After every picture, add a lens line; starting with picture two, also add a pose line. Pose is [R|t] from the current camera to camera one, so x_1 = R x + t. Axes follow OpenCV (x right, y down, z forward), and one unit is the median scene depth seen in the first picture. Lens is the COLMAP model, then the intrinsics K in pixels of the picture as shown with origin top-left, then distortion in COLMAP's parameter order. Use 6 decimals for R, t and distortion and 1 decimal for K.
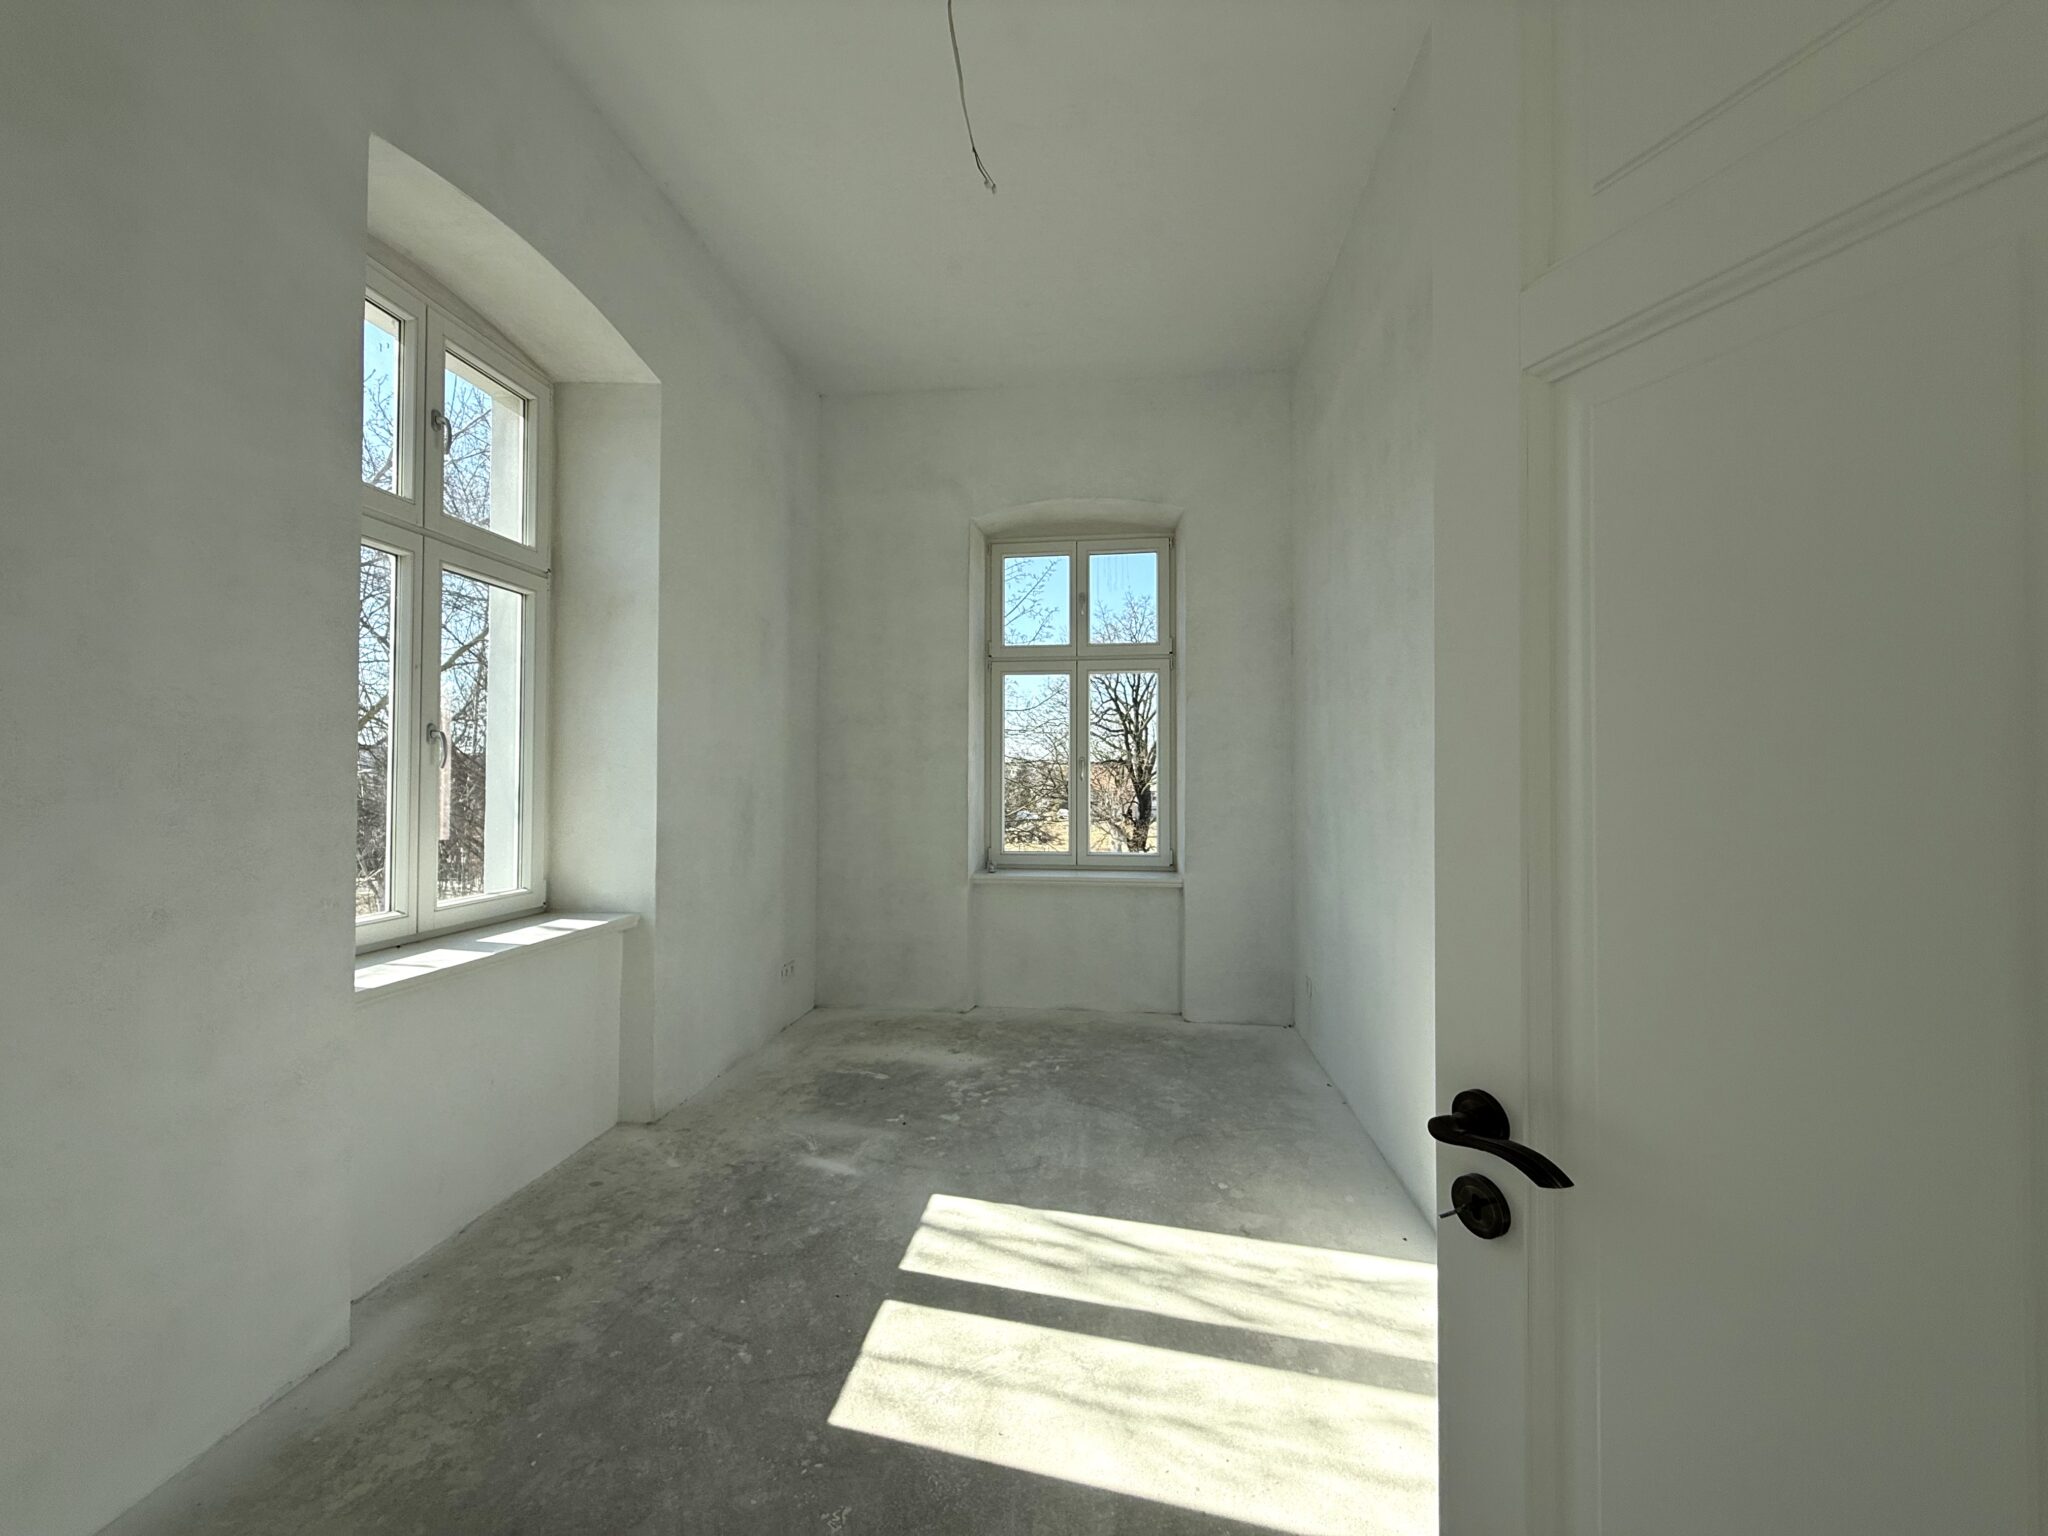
lens RADIAL K [[813.6, 0, 1014.3], [0, 813.6, 767.5], [0, 0, 1]] dist [0.000848, -0.000325]
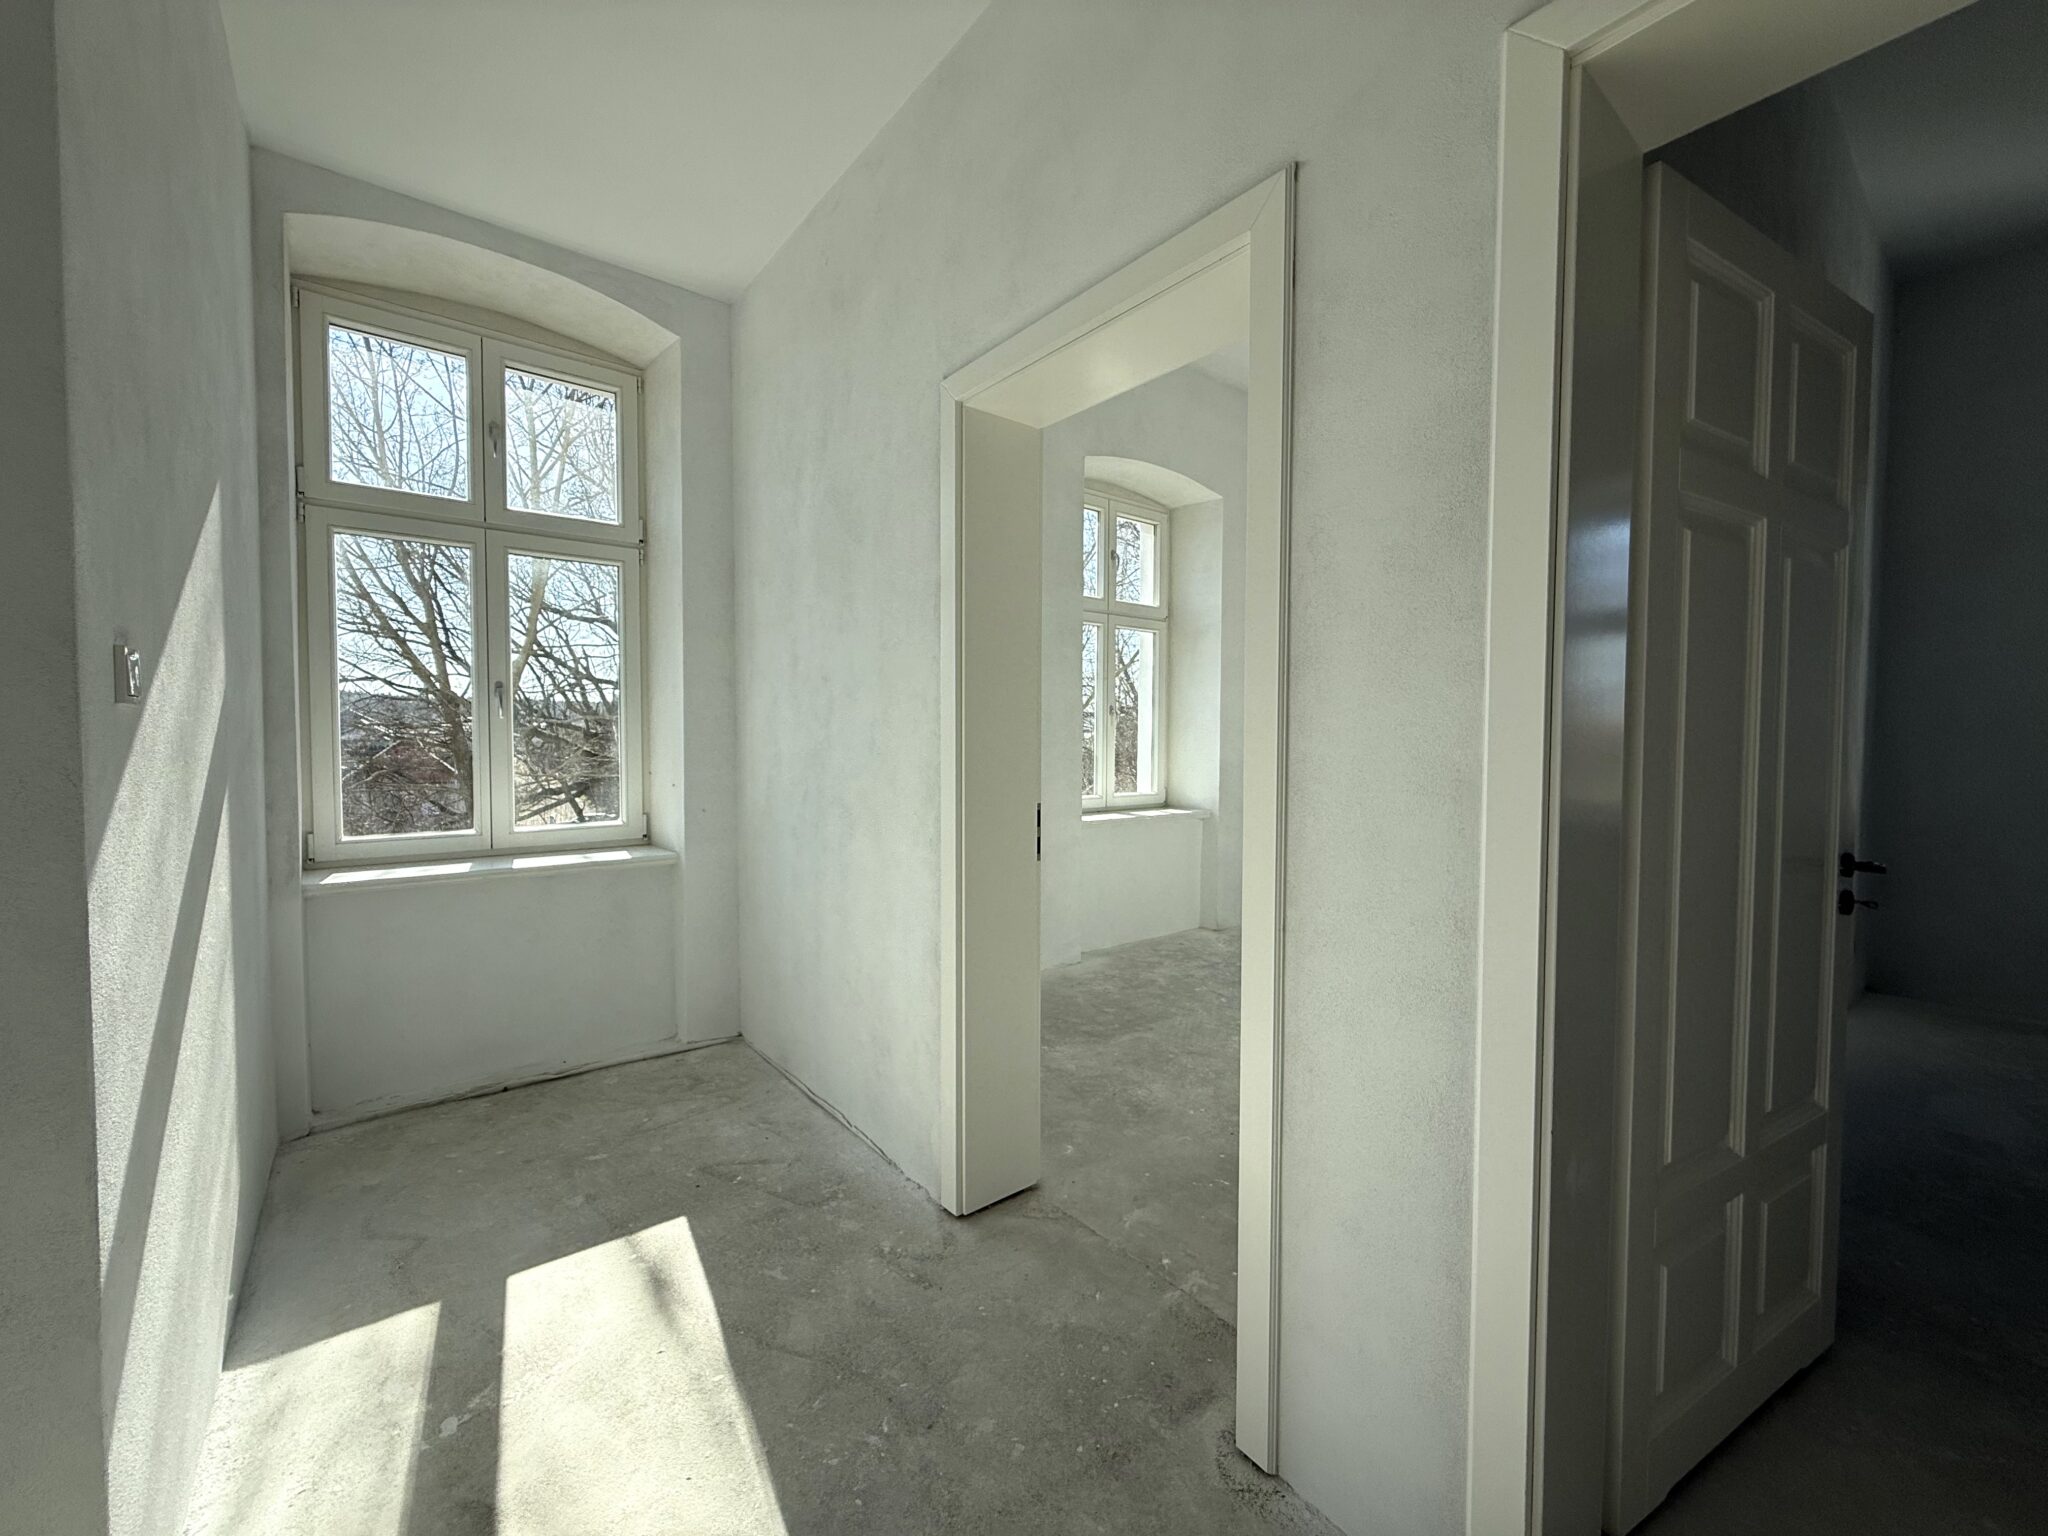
lens RADIAL K [[813.6, 0, 1014.3], [0, 813.6, 767.5], [0, 0, 1]] dist [0.000848, -0.000325]
pose [[0.712432, 0.021659, -0.701407, 0.512154], [0.010834, 0.999065, 0.041855, 0.010240], [0.701657, -0.037418, 0.711531, -0.592878]]
